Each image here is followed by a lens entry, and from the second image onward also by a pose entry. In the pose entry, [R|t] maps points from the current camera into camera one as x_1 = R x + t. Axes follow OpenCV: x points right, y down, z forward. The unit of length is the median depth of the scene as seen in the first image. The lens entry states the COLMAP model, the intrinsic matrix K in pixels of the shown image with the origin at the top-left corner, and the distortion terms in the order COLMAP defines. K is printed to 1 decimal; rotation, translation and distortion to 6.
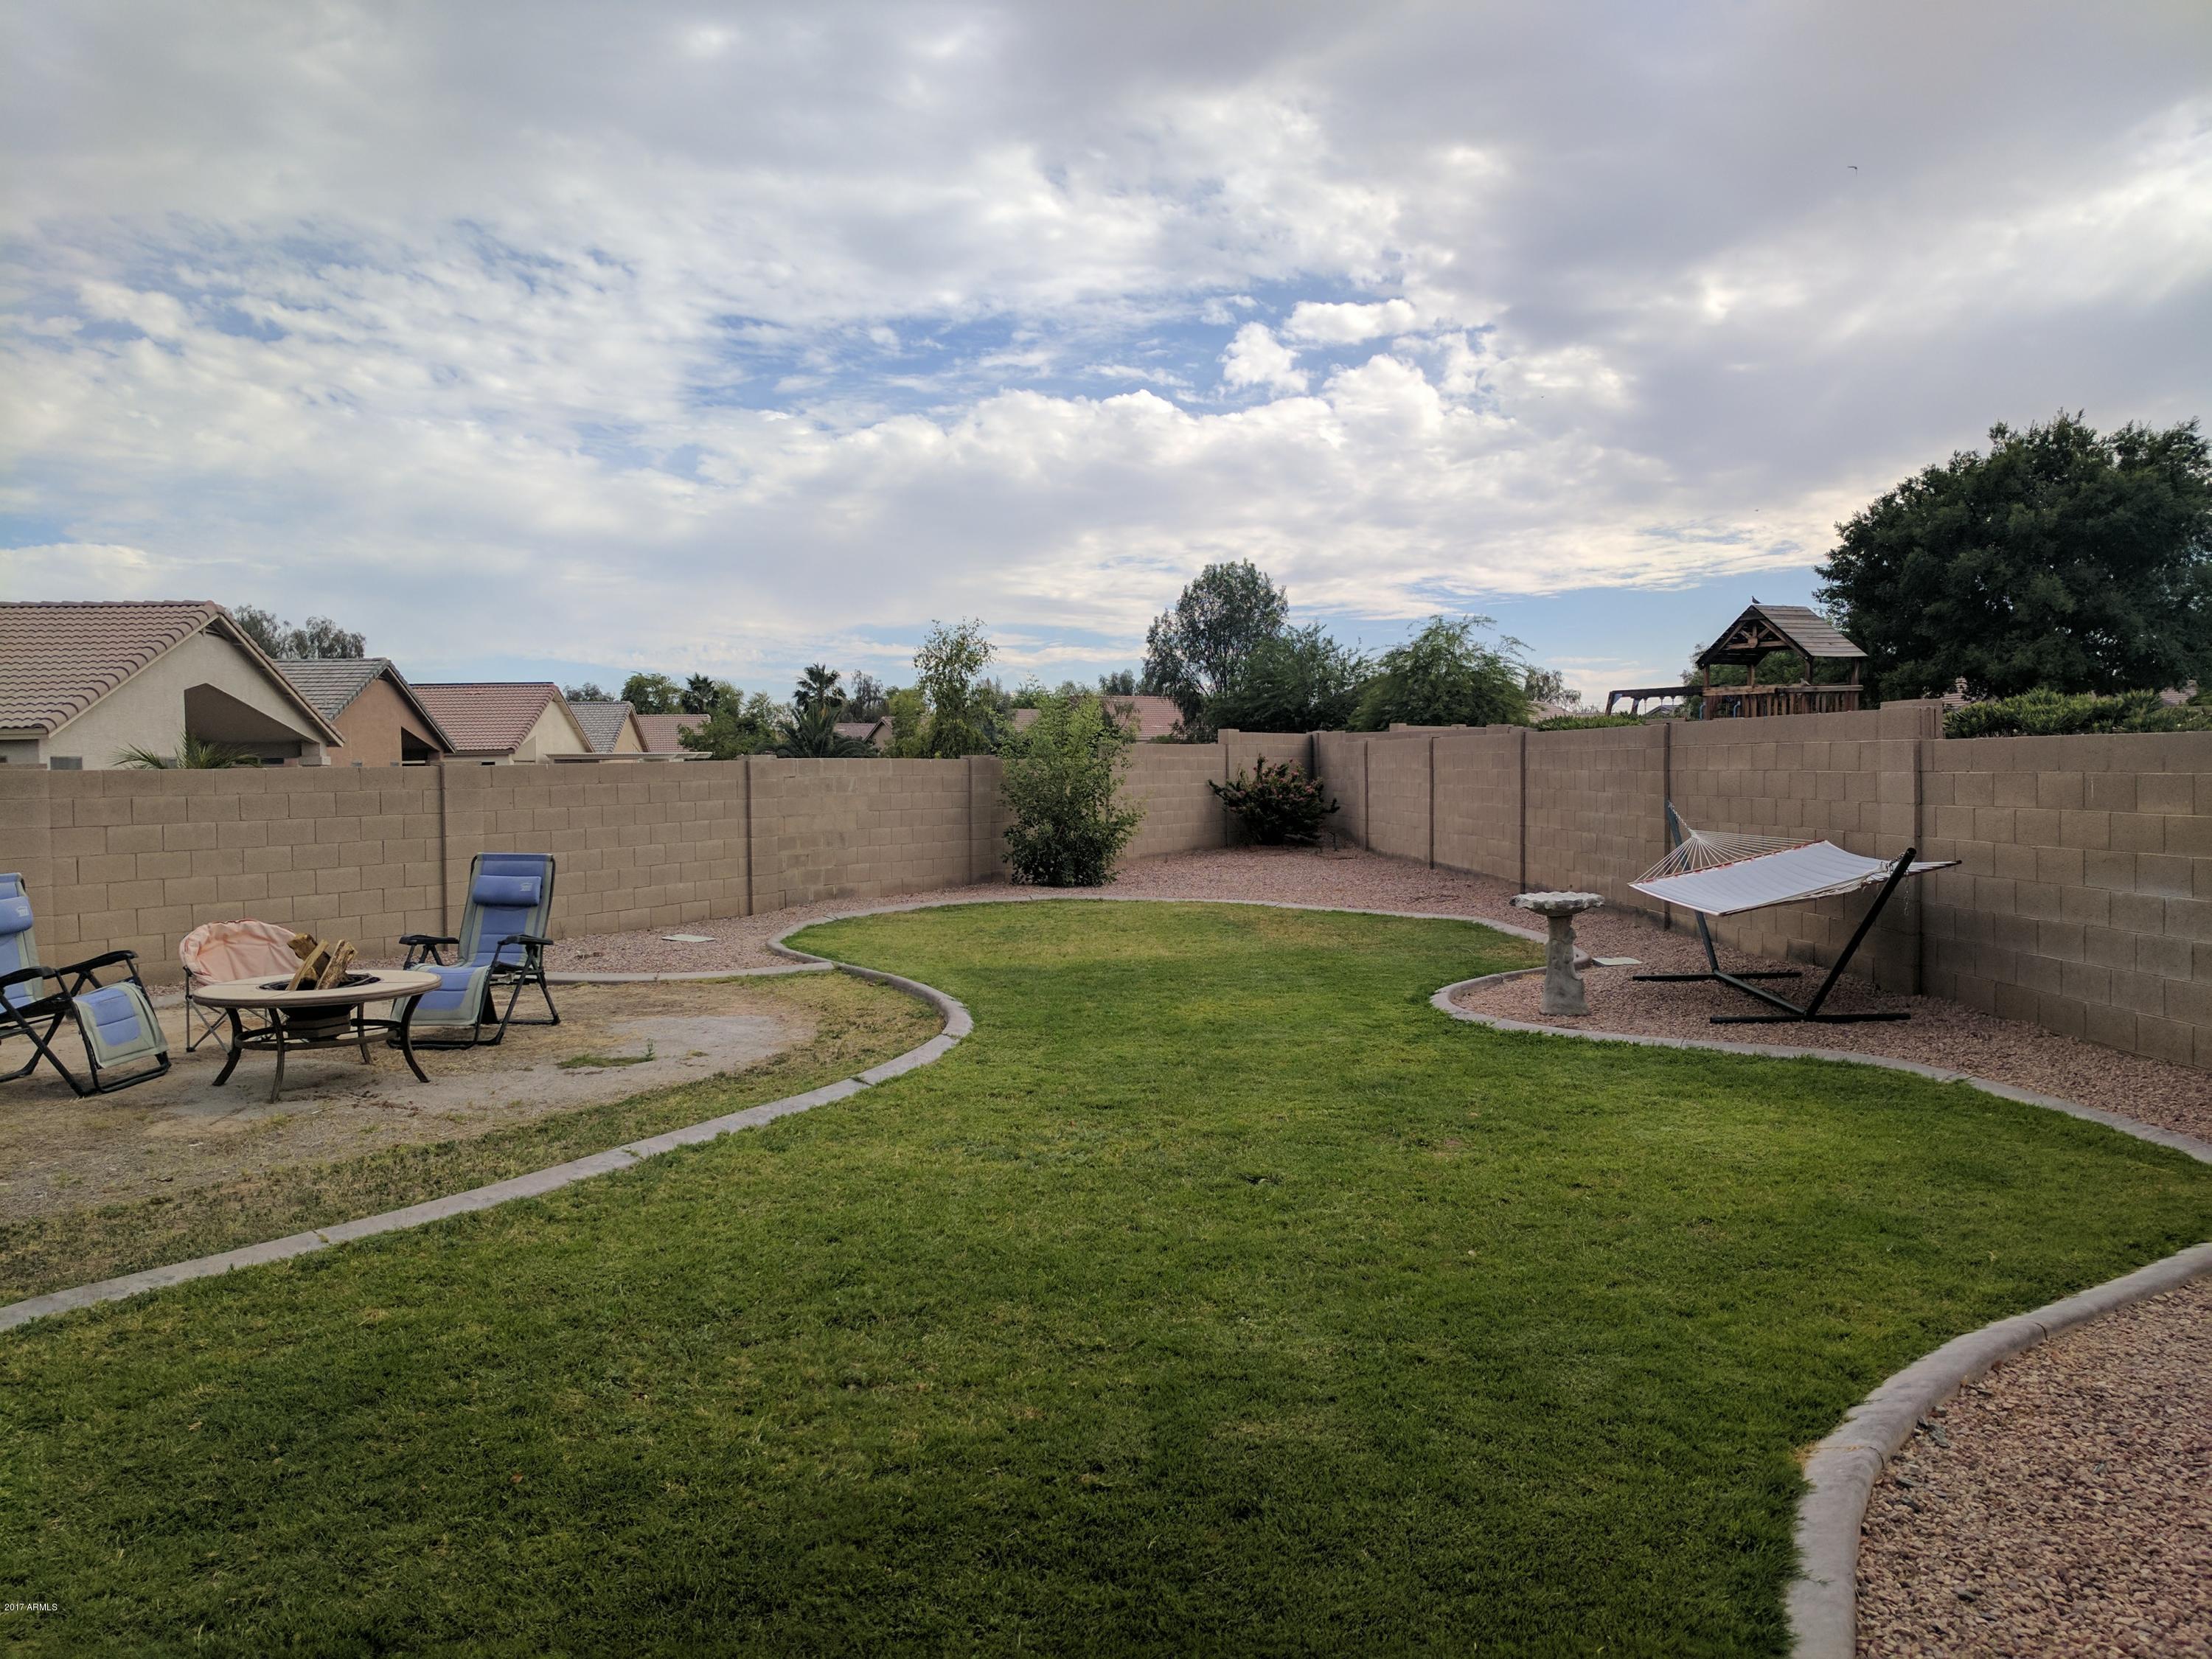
lens RADIAL K [[1660.7, 0, 1107.6], [0, 1660.7, 825.4], [0, 0, 1]] dist [0.007667, 0.003978]
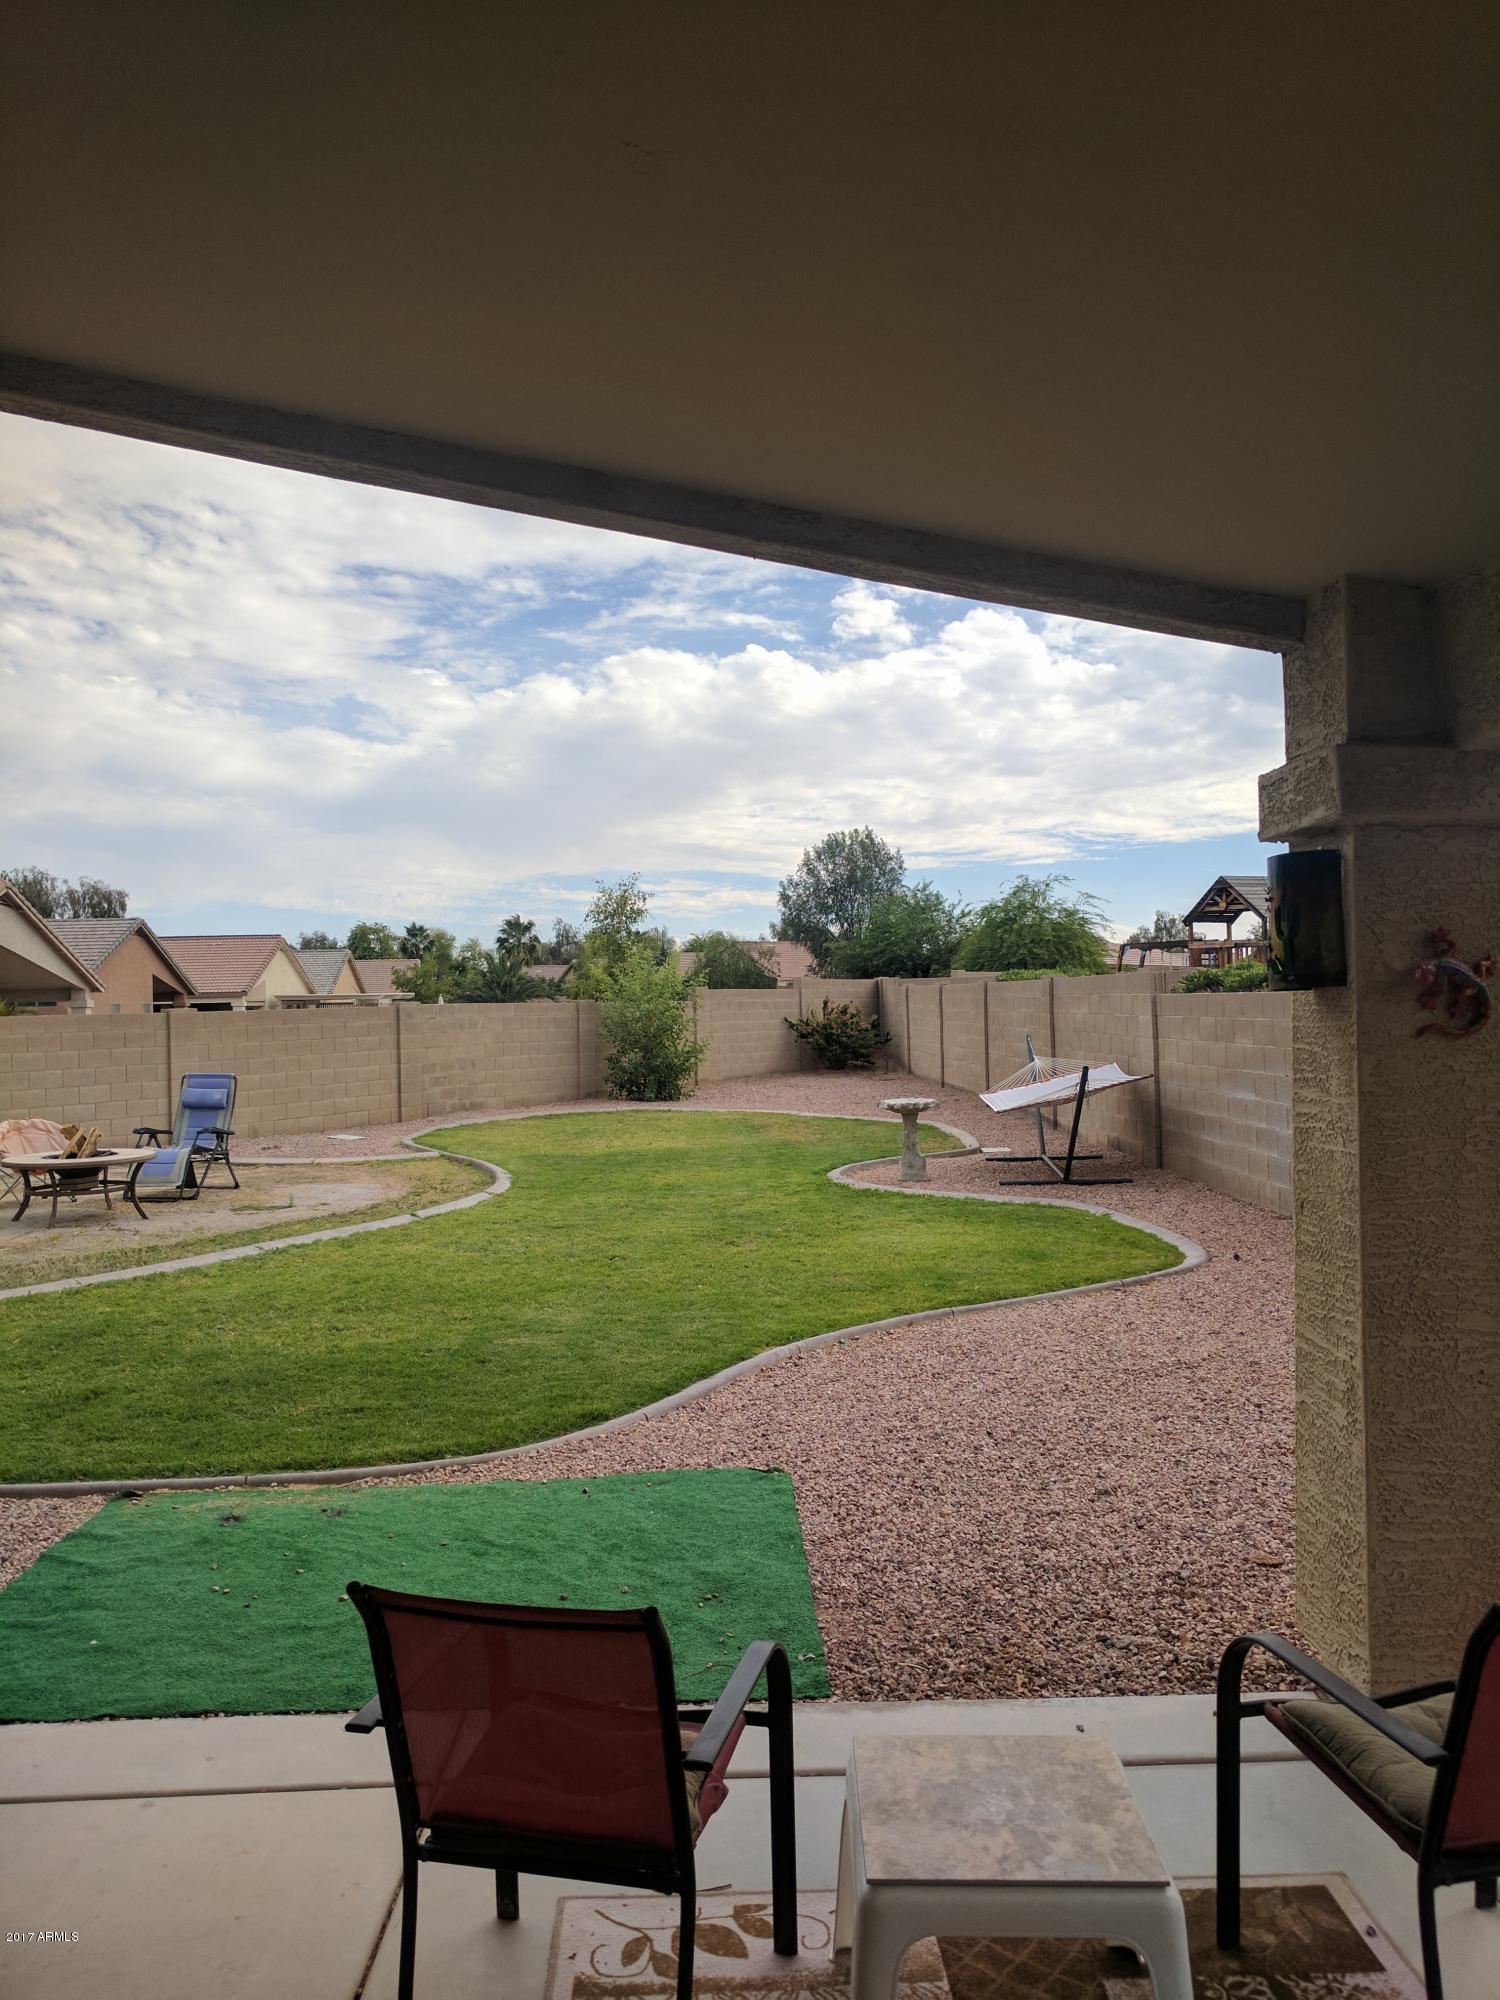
lens RADIAL K [[1501.6, 0, 743.1], [0, 1501.6, 999.1], [0, 0, 1]] dist [0.007667, 0.003978]
pose [[0.999526, -0.003974, -0.030538, 0.066994], [0.002844, 0.999313, -0.036960, 0.000496], [0.030664, 0.036856, 0.998850, -0.138195]]
